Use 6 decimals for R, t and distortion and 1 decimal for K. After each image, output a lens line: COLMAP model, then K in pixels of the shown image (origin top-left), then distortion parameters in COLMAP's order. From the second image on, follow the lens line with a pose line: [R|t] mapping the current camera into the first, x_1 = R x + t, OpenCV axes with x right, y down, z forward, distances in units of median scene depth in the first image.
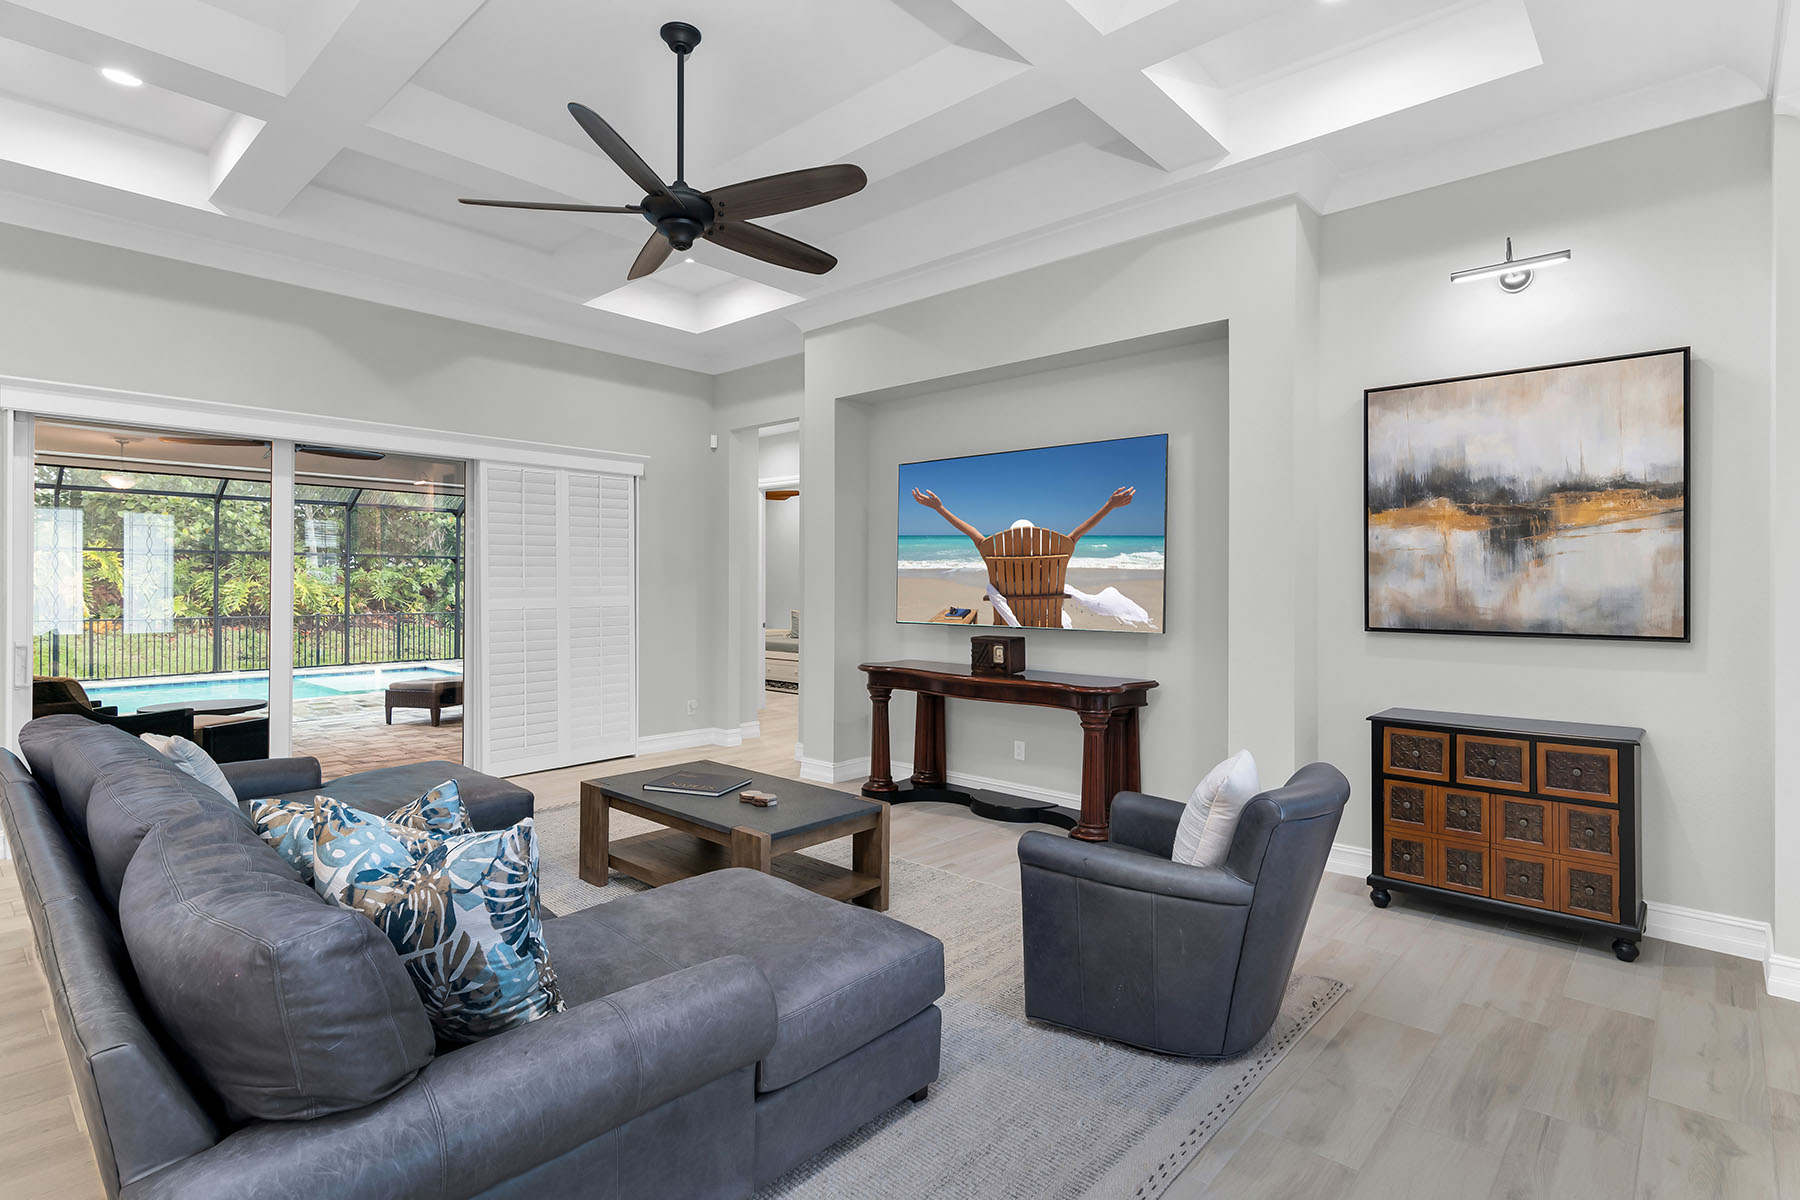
lens RADIAL K [[883.5, 0, 897.5], [0, 883.5, 583.0], [0, 0, 1]] dist [0.000704, 0.000273]
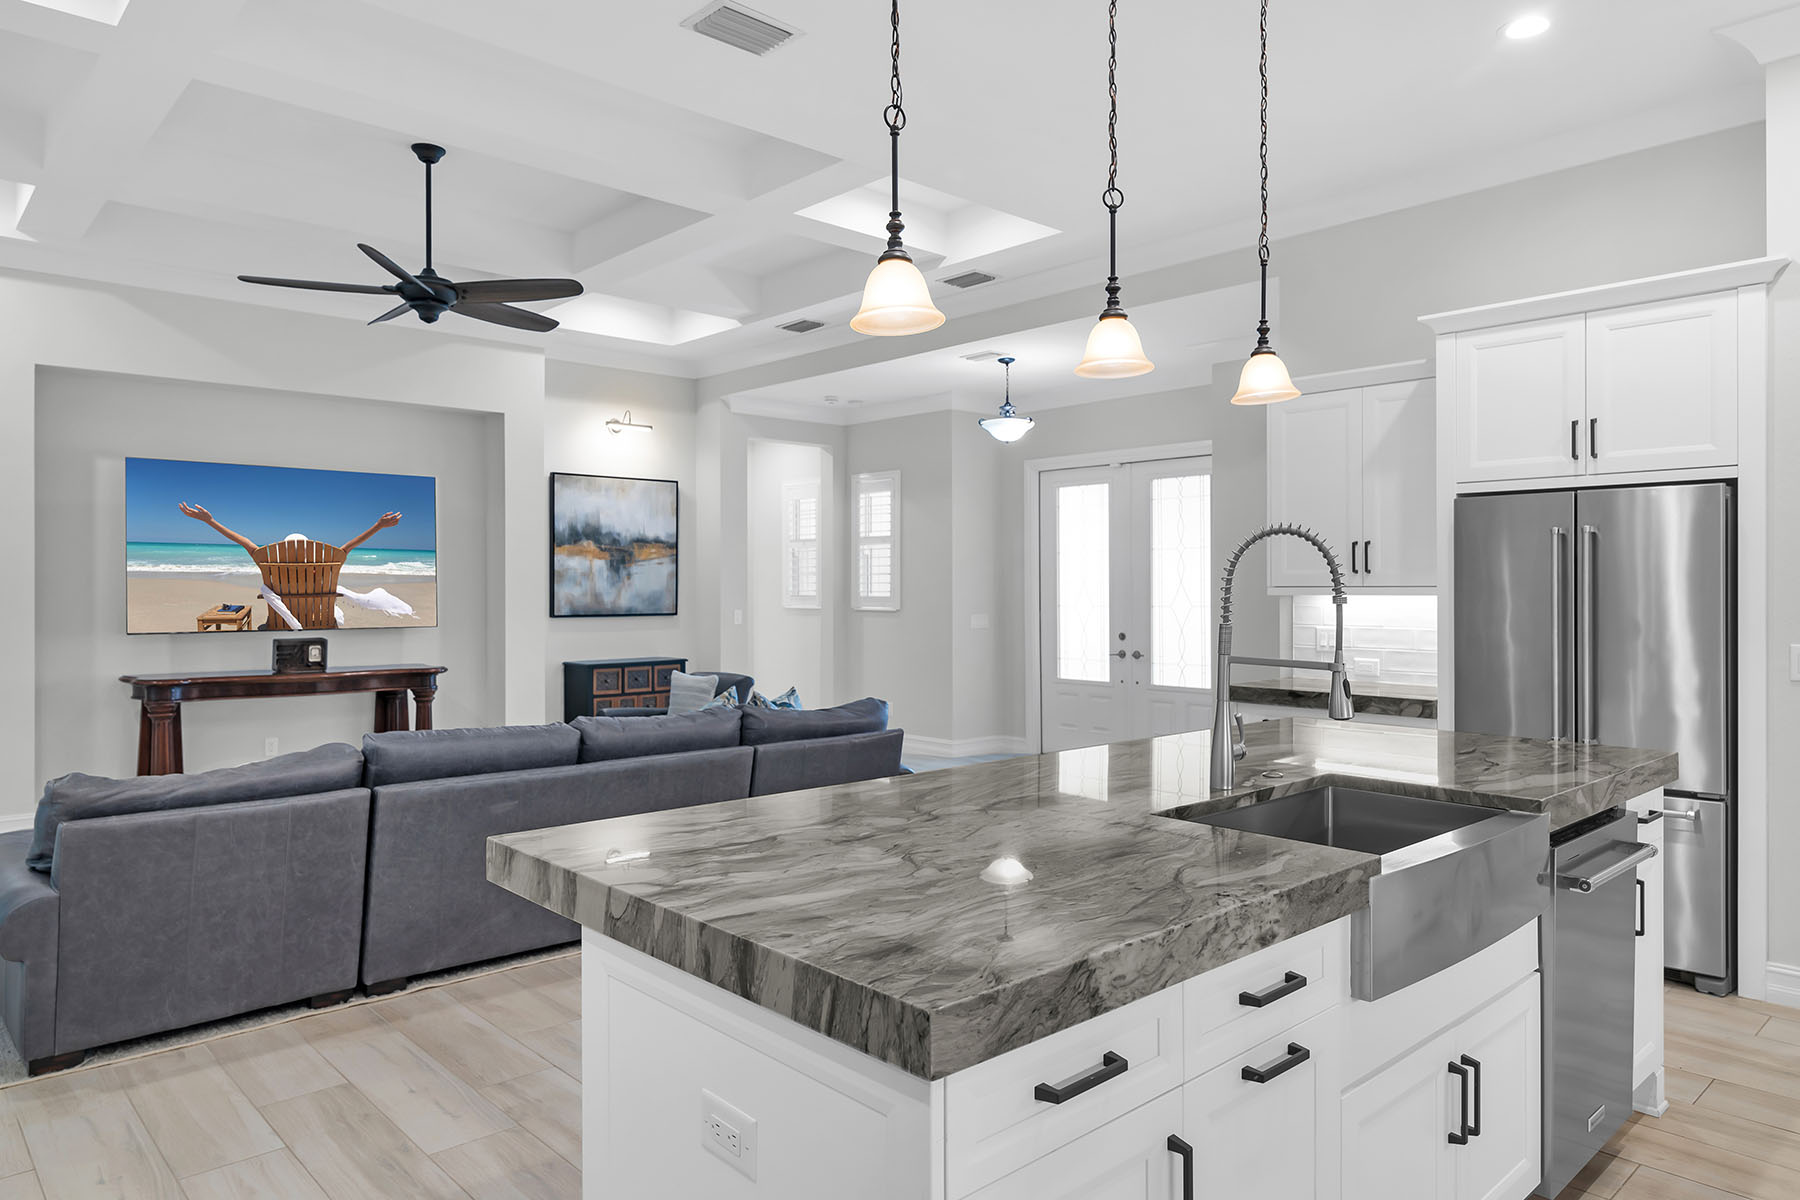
lens RADIAL K [[1142.2, 0, 889.7], [0, 1142.2, 590.5], [0, 0, 1]] dist [0.000218, 0.000595]
pose [[0.093233, -0.006928, 0.995620, -1.620889], [0.002134, 0.999975, 0.006759, -0.010369], [-0.995642, 0.001495, 0.093246, 0.181284]]
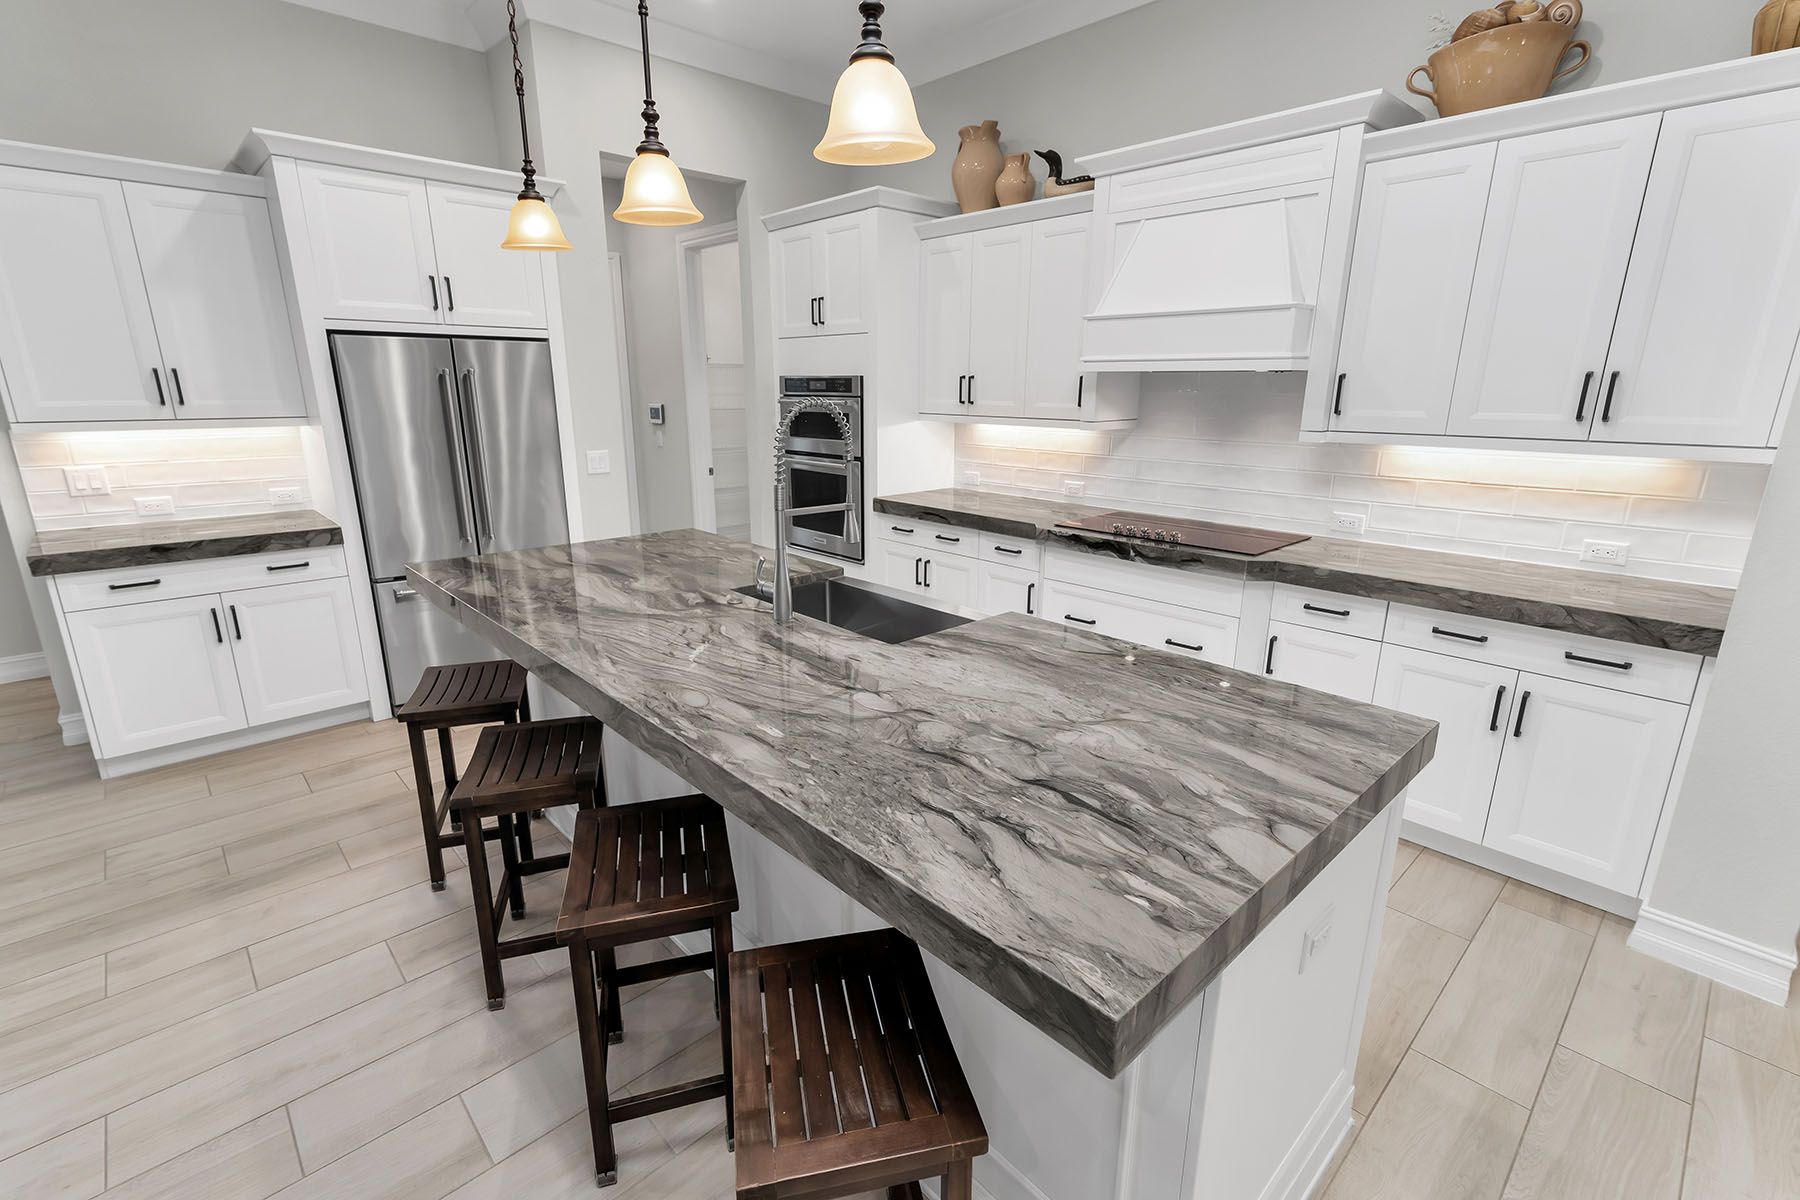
lens RADIAL K [[801.8, 0, 900.0], [0, 801.8, 600.0], [0, 0, 1]] dist [0.009592, 0.000111]
pose [[-0.996415, -0.029649, 0.079234, -1.112986], [-0.007590, 0.964129, 0.265324, -0.052817], [-0.084259, 0.263772, -0.960898, 0.561701]]
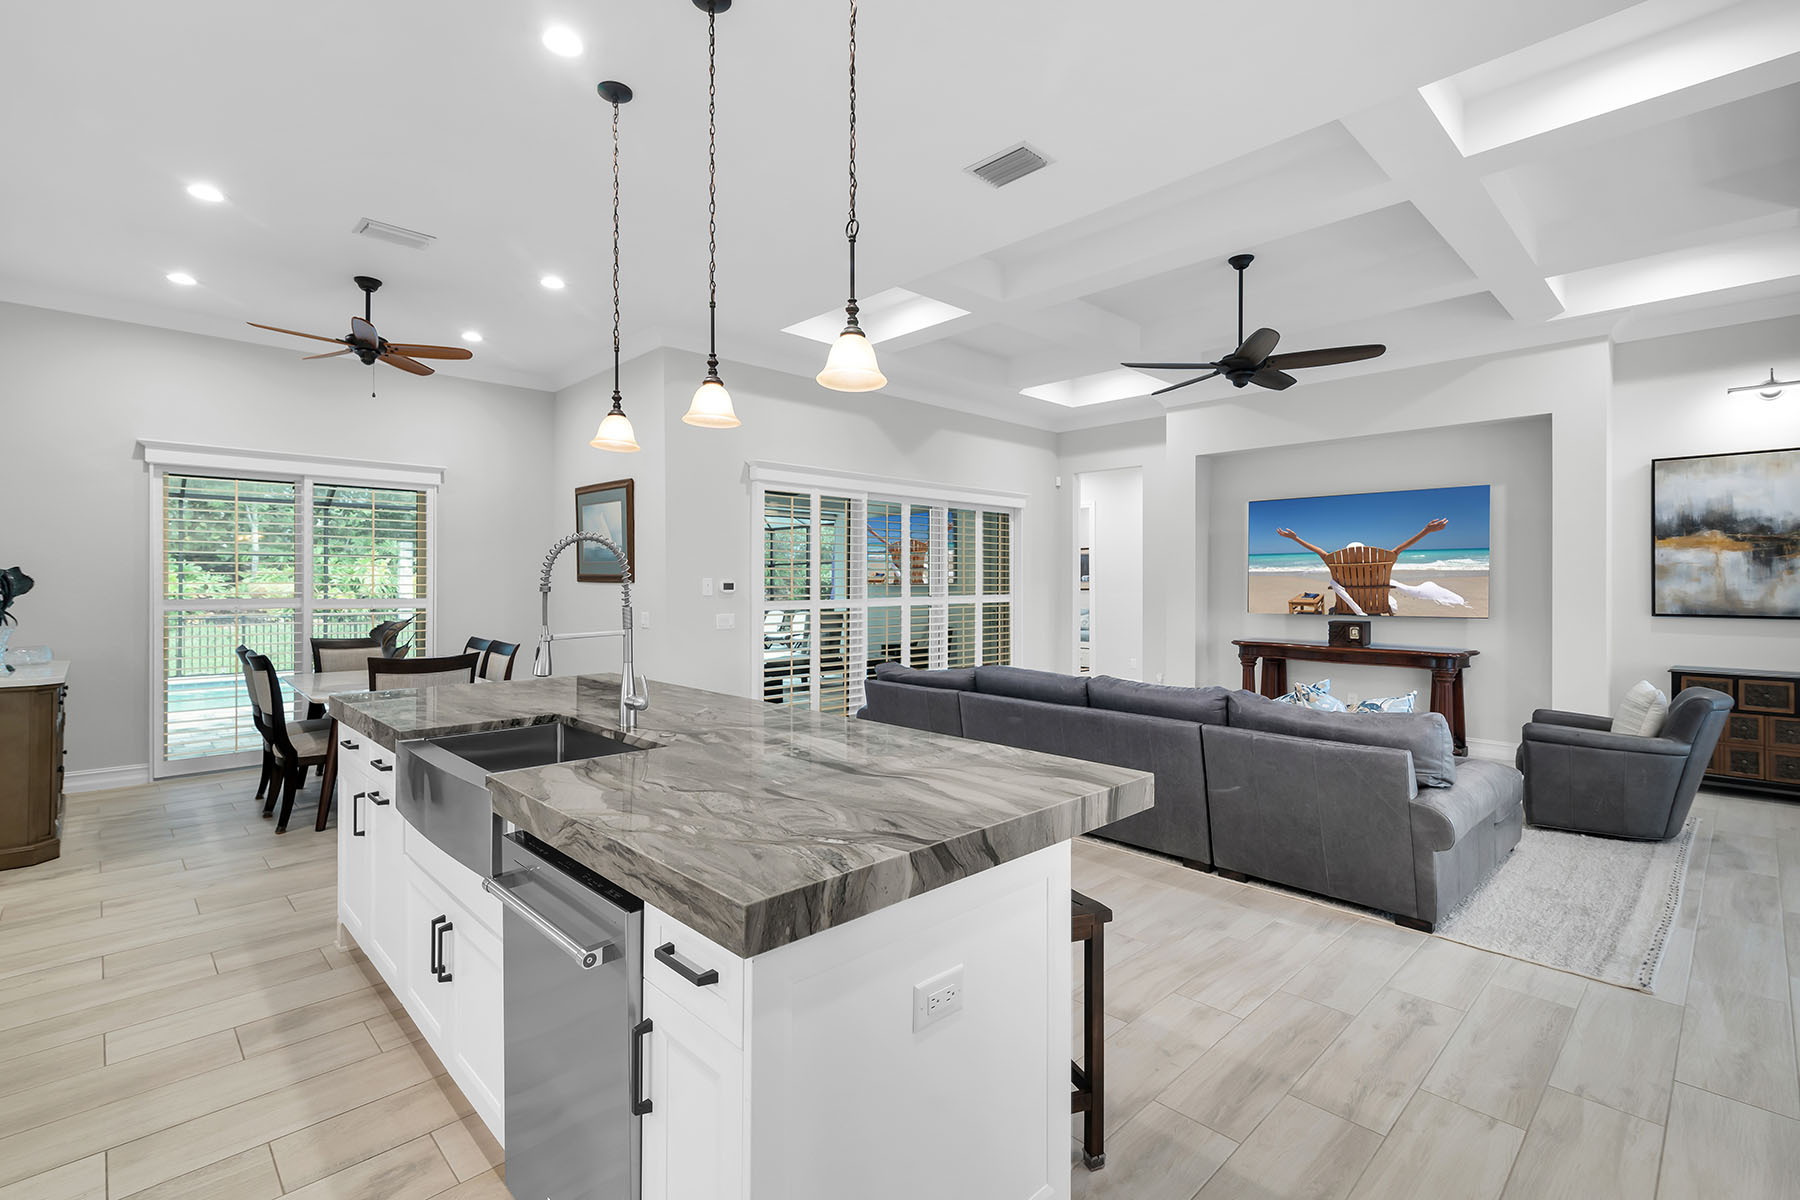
lens RADIAL K [[817.3, 0, 887.6], [0, 817.3, 581.6], [0, 0, 1]] dist [0.006138, 0.000363]
pose [[0.997647, -0.002303, -0.068523, -0.738499], [0.002371, 0.999997, 0.000898, -0.010536], [0.068521, -0.001058, 0.997649, -0.547097]]
